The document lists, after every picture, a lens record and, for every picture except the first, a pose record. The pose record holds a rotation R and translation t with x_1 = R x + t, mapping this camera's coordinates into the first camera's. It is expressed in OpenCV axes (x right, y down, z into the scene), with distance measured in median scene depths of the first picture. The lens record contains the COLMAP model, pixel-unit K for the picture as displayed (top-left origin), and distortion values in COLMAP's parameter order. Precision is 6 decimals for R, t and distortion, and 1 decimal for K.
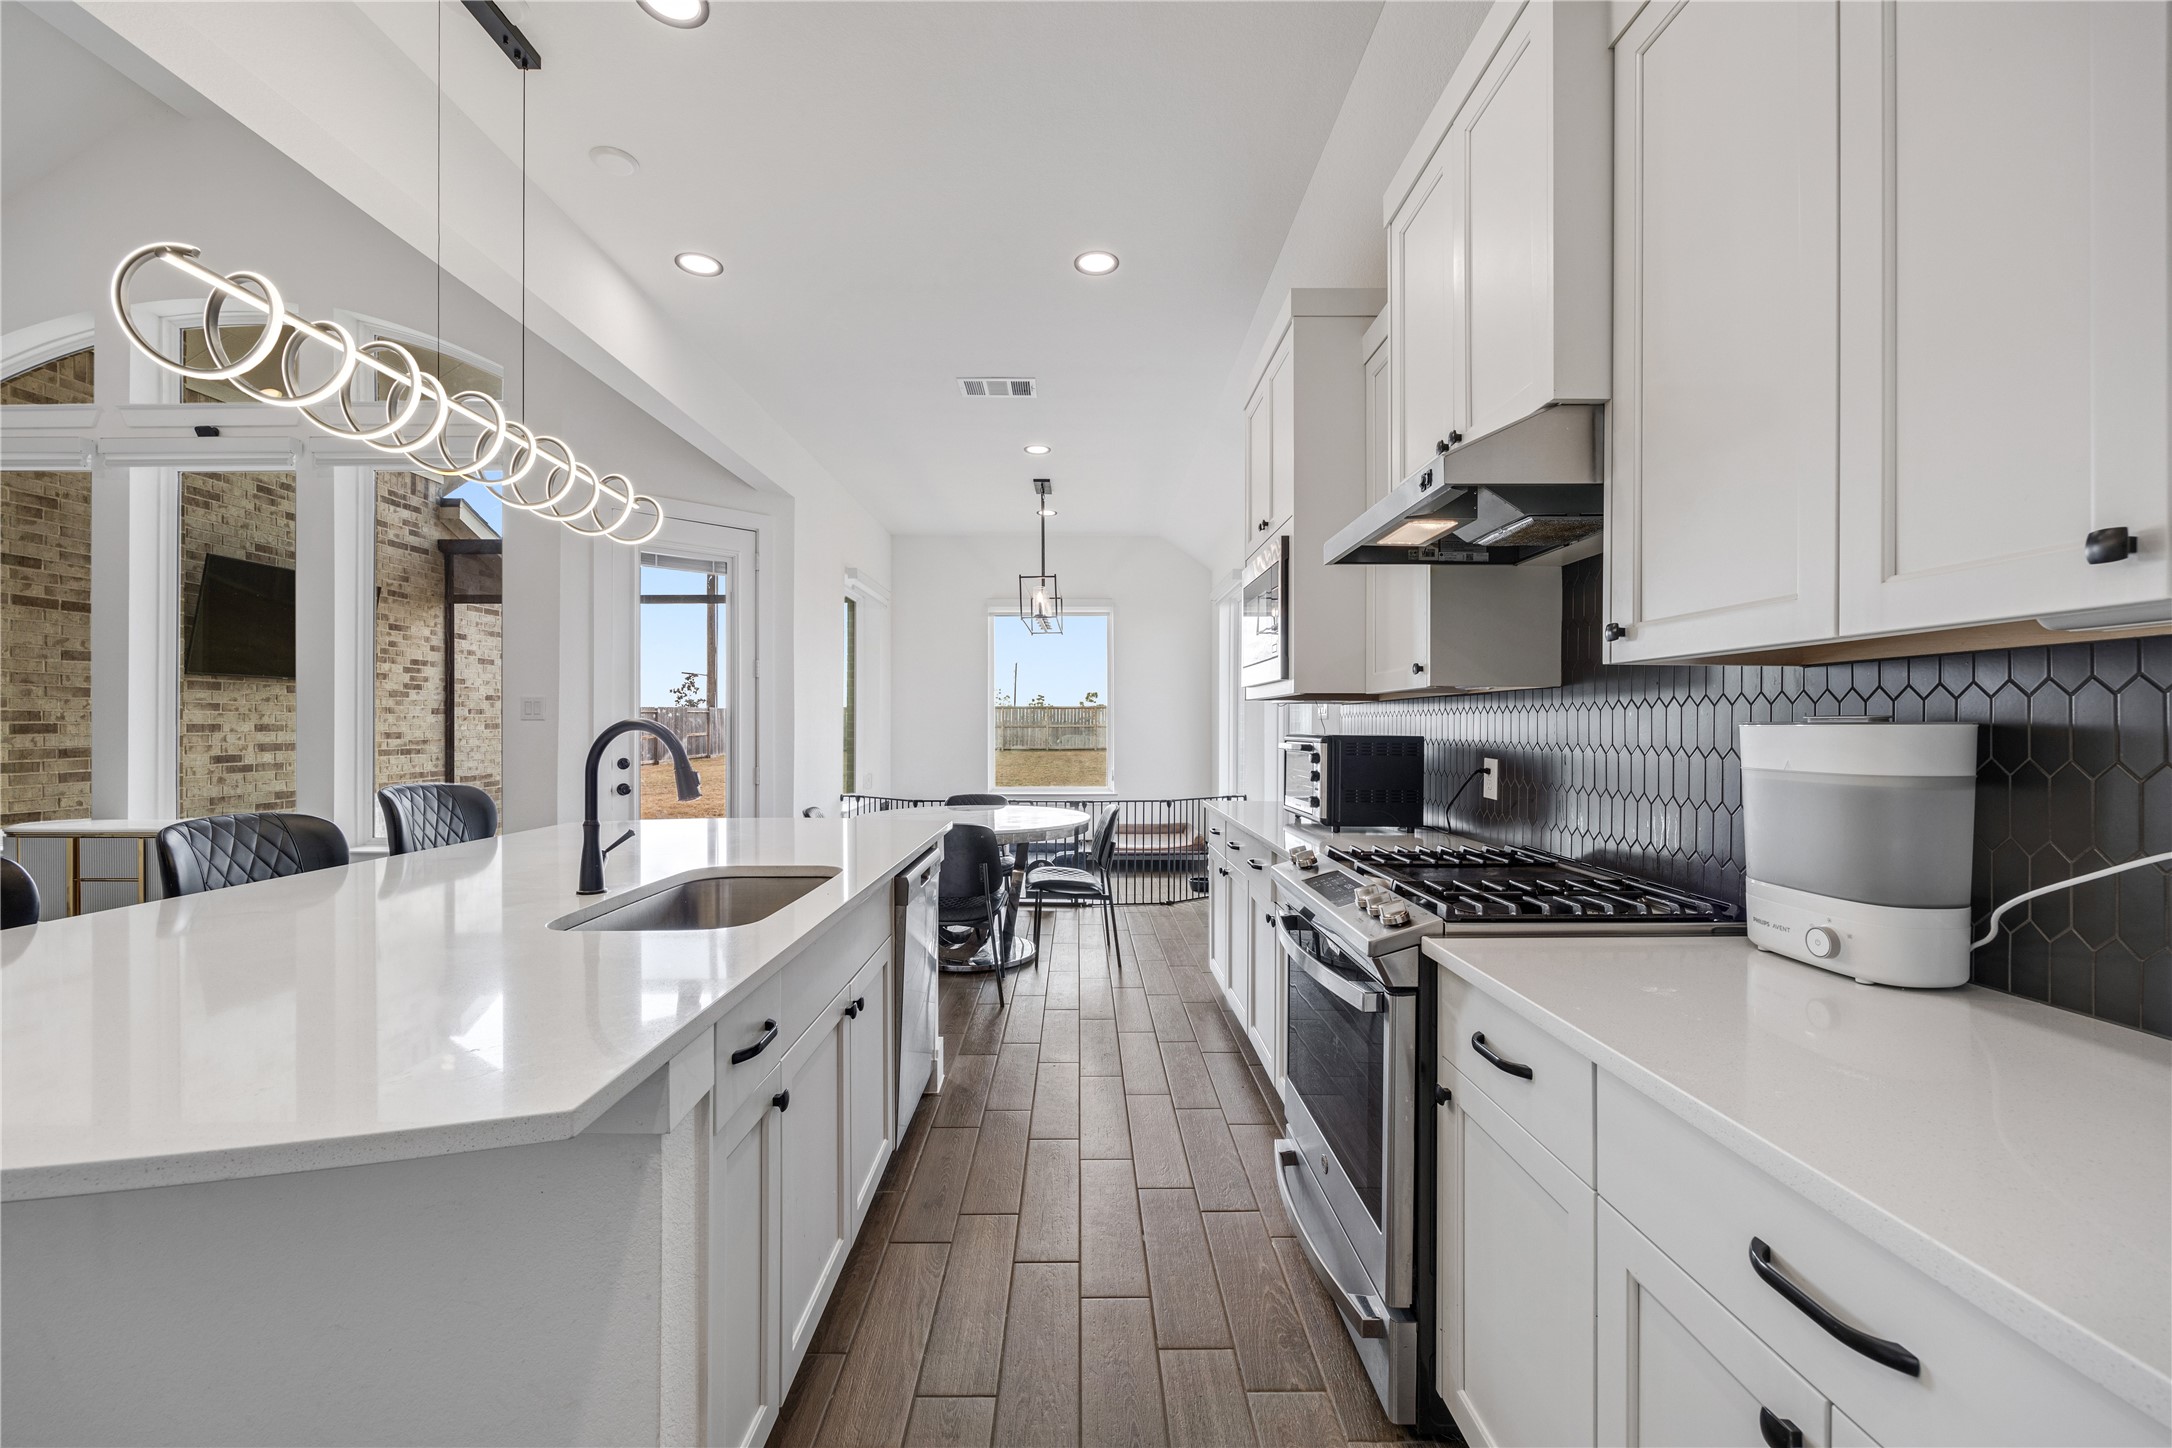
lens RADIAL K [[865.4, 0, 1069.4], [0, 865.4, 725.2], [0, 0, 1]] dist [-0.000245, 0.000007]
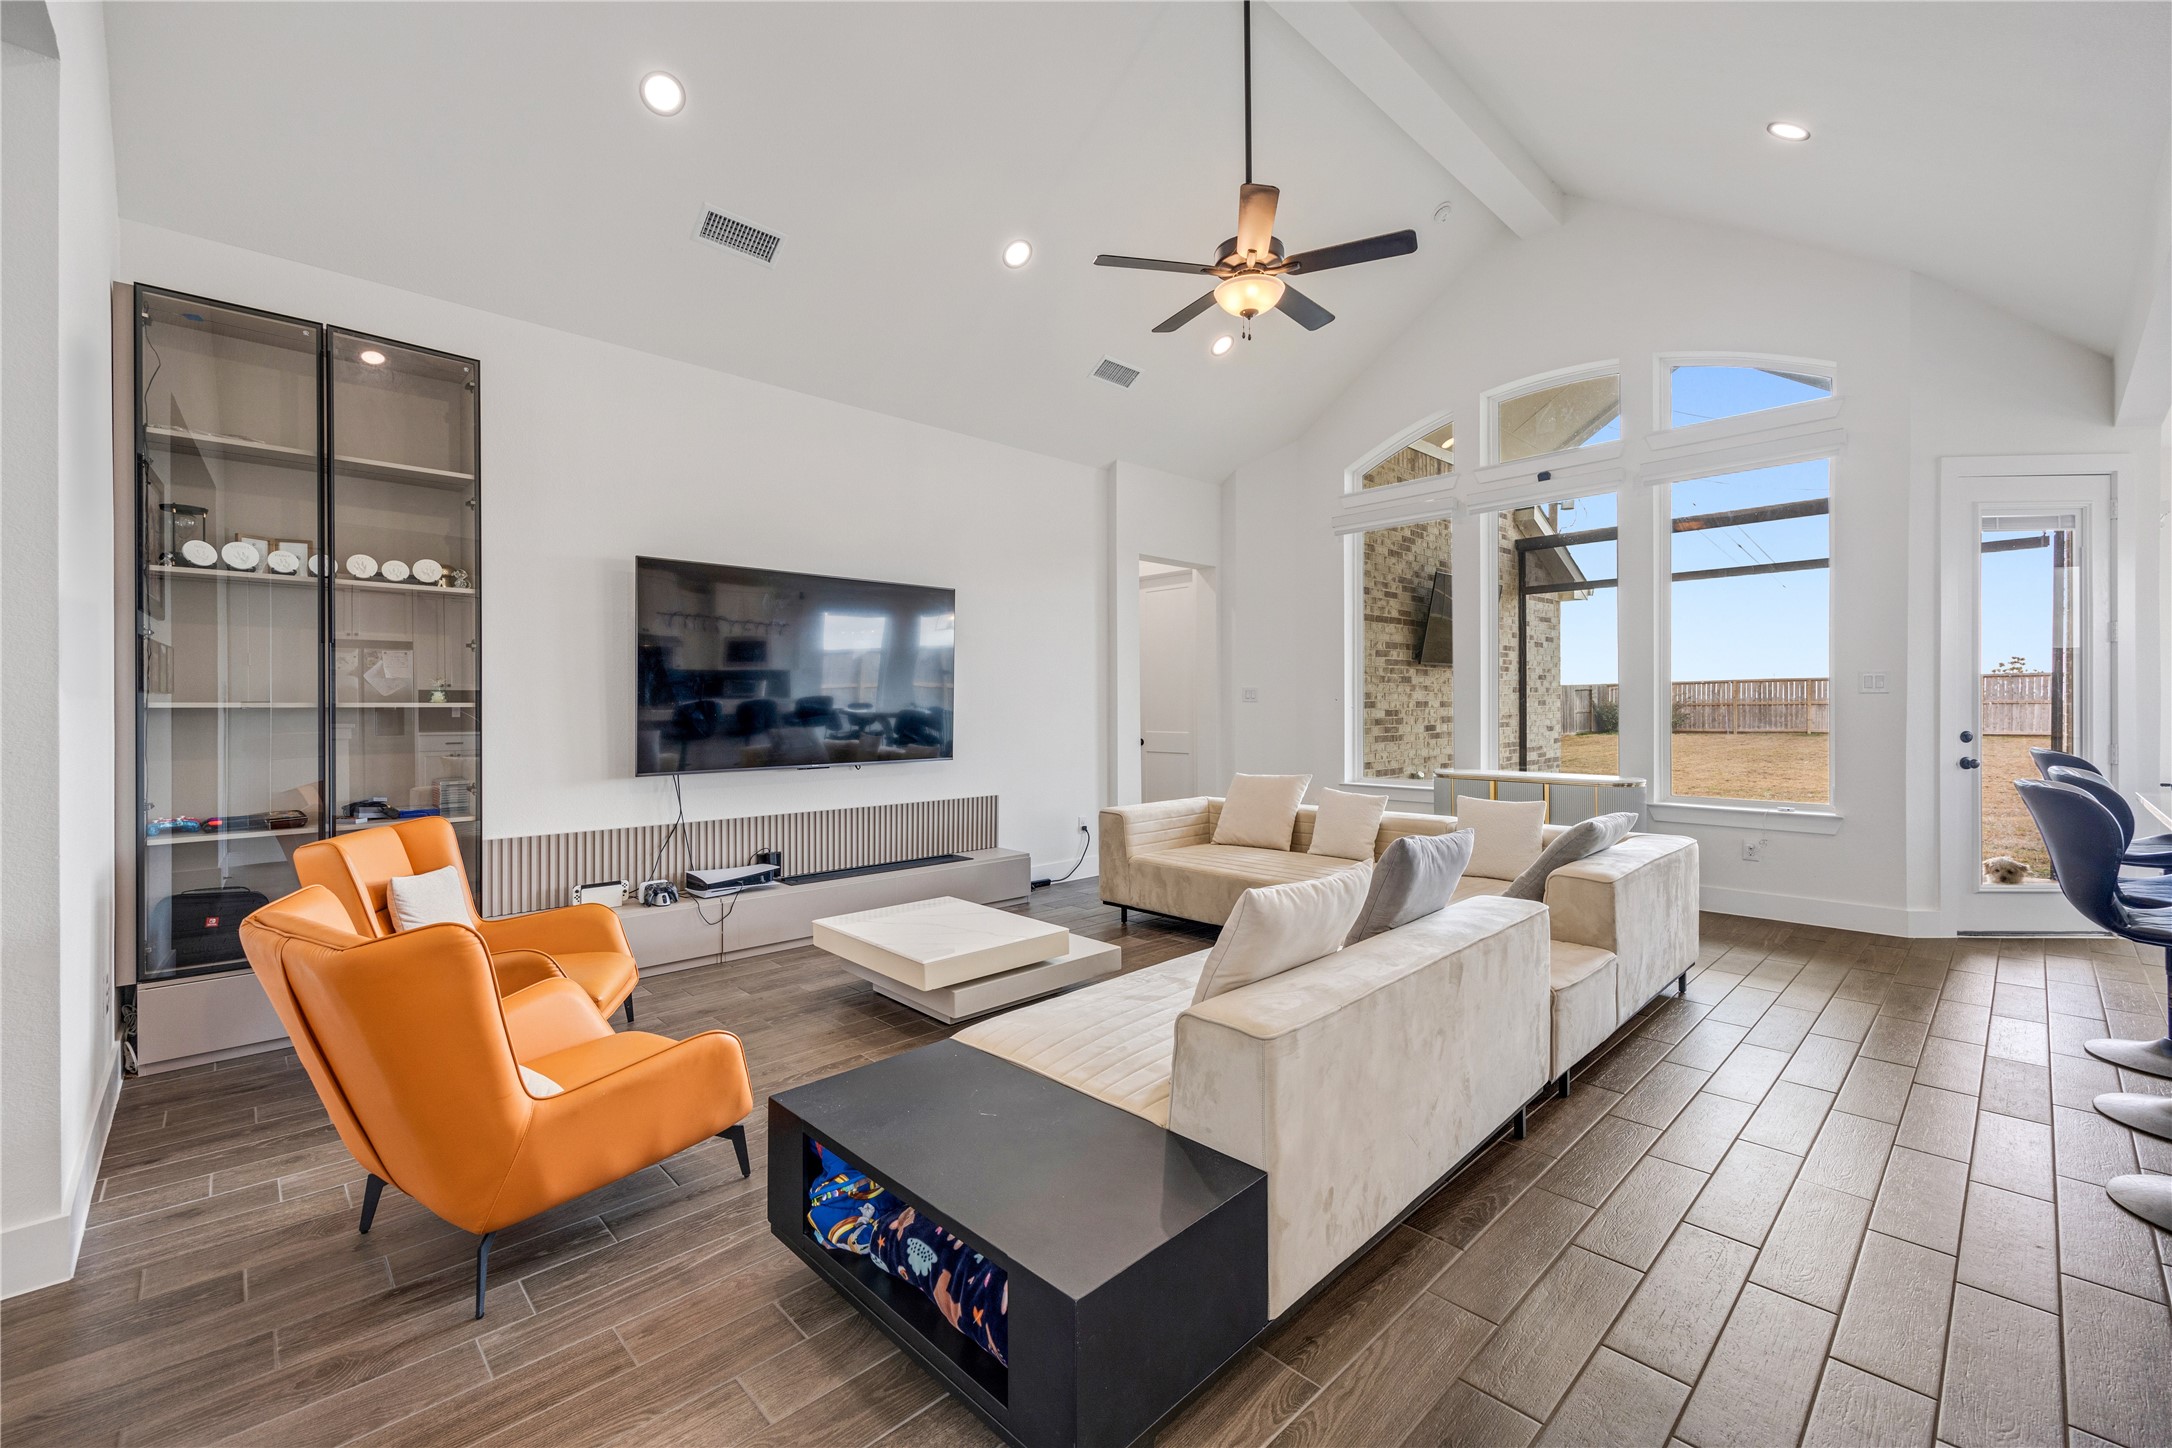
lens RADIAL K [[903.0, 0, 1074.5], [0, 903.0, 713.0], [0, 0, 1]] dist [0.000022, 0.000143]
pose [[0.693645, 0.001195, -0.720316, -0.741913], [0.005650, 0.999959, 0.007099, 0.006270], [0.720295, -0.008994, 0.693610, -0.676097]]
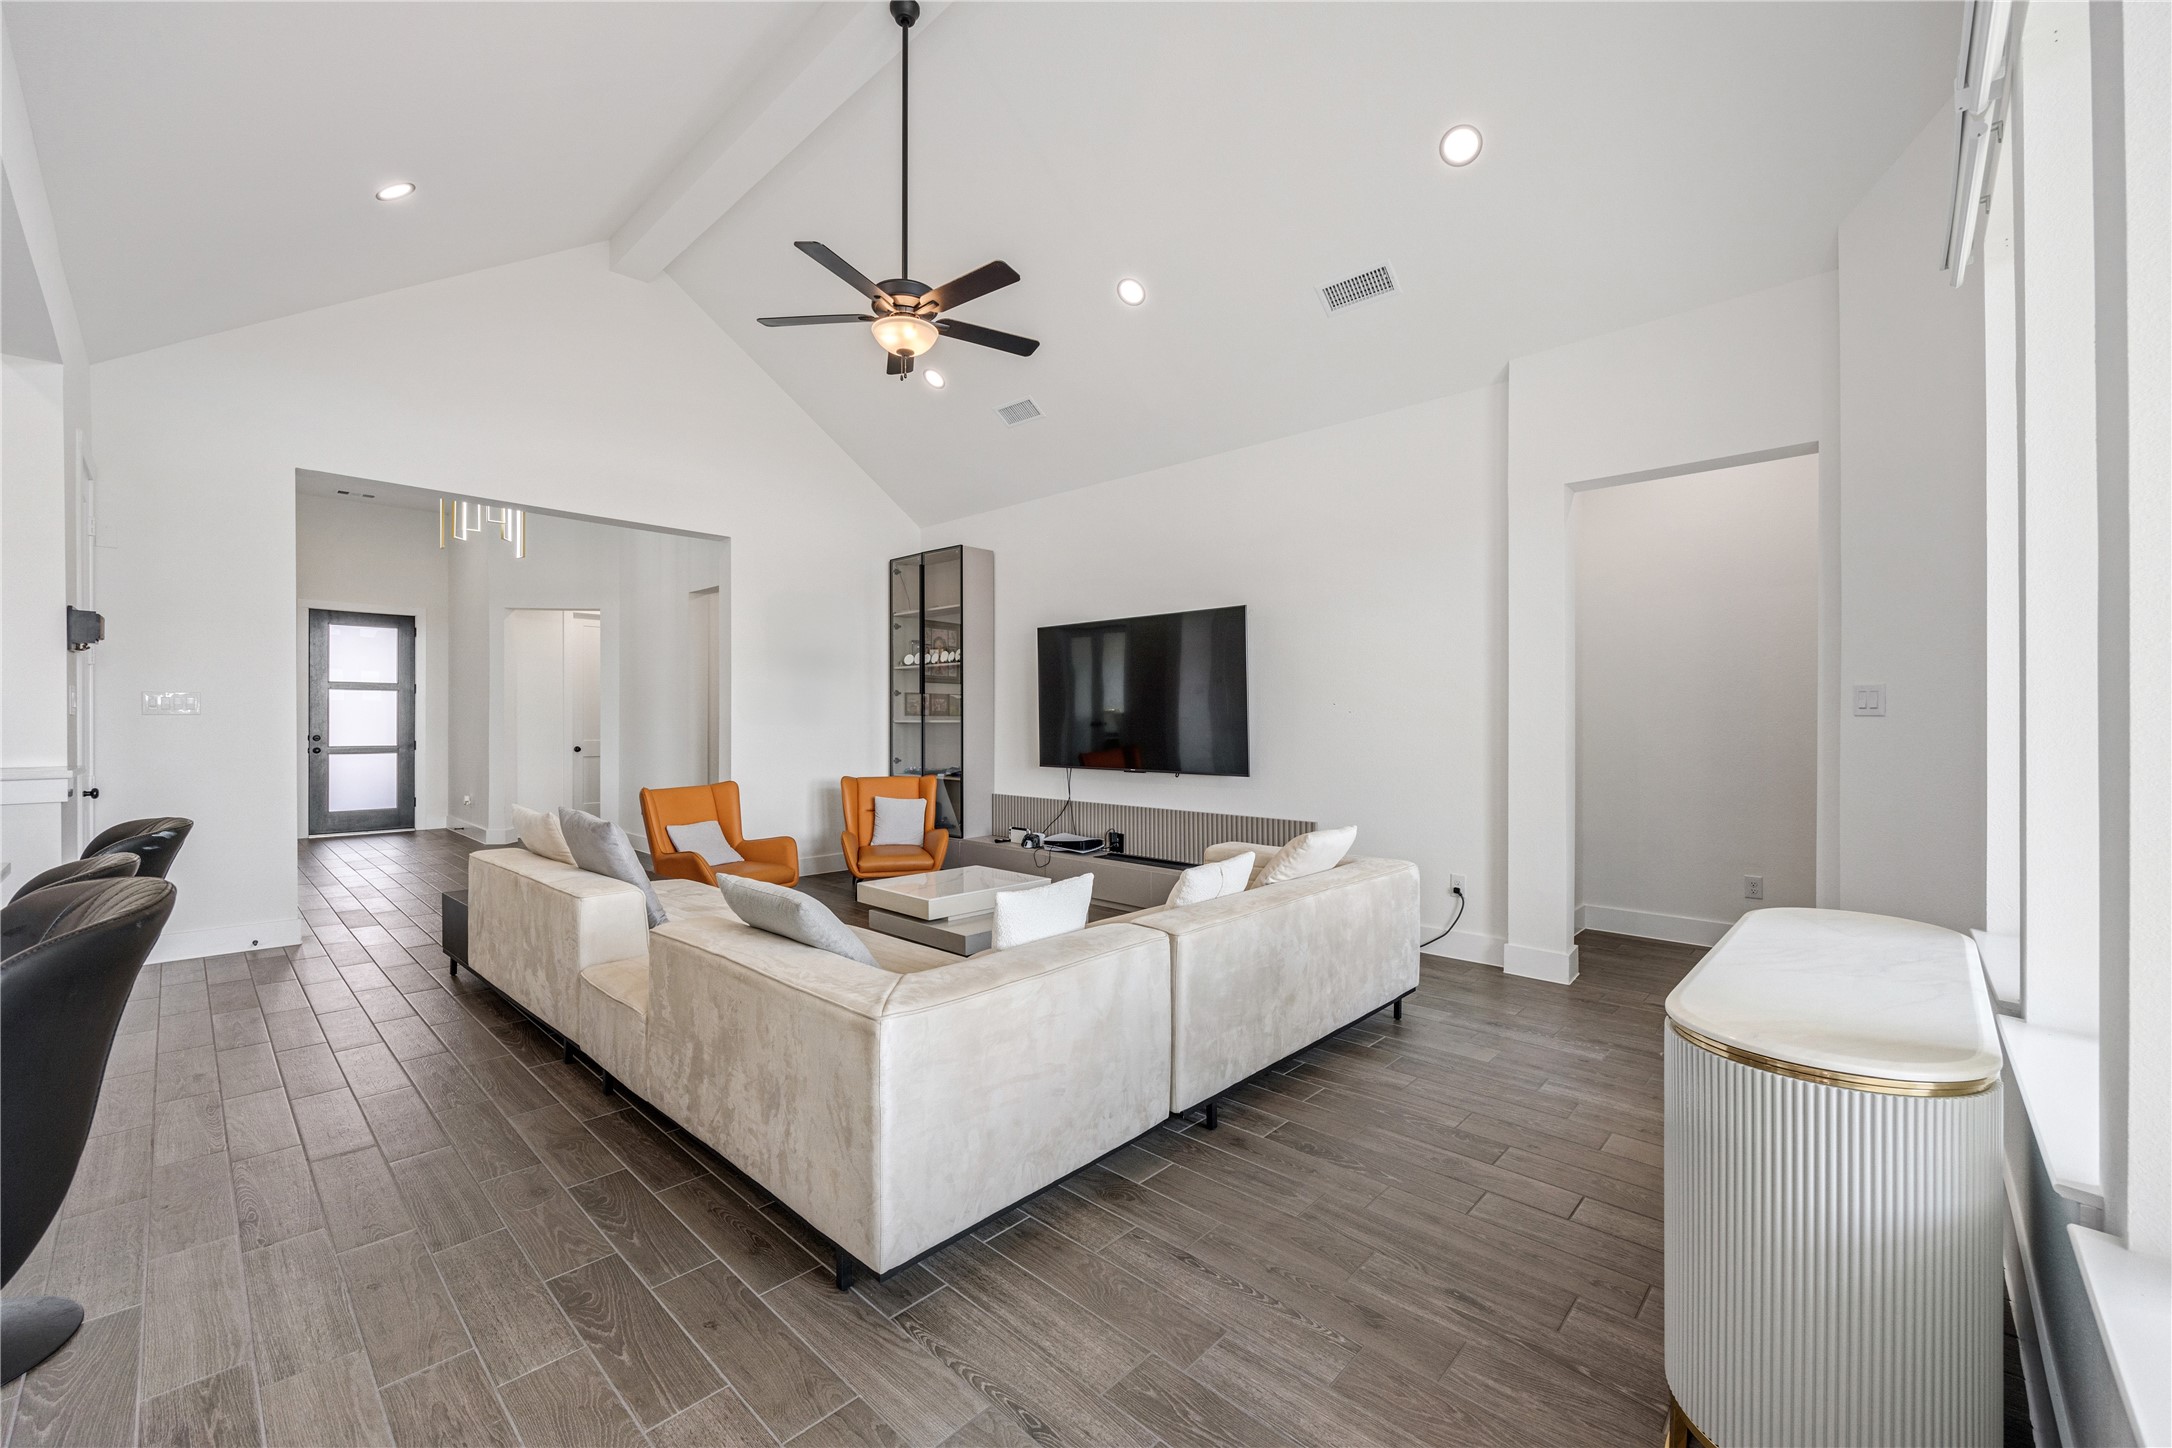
lens RADIAL K [[866.6, 0, 1082.3], [0, 866.6, 734.3], [0, 0, 1]] dist [0.000446, -0.000046]
pose [[-0.681824, 0.009789, -0.731451, -0.723397], [-0.000005, 0.999910, 0.013387, 0.002513], [0.731516, 0.009132, -0.681763, 1.445496]]
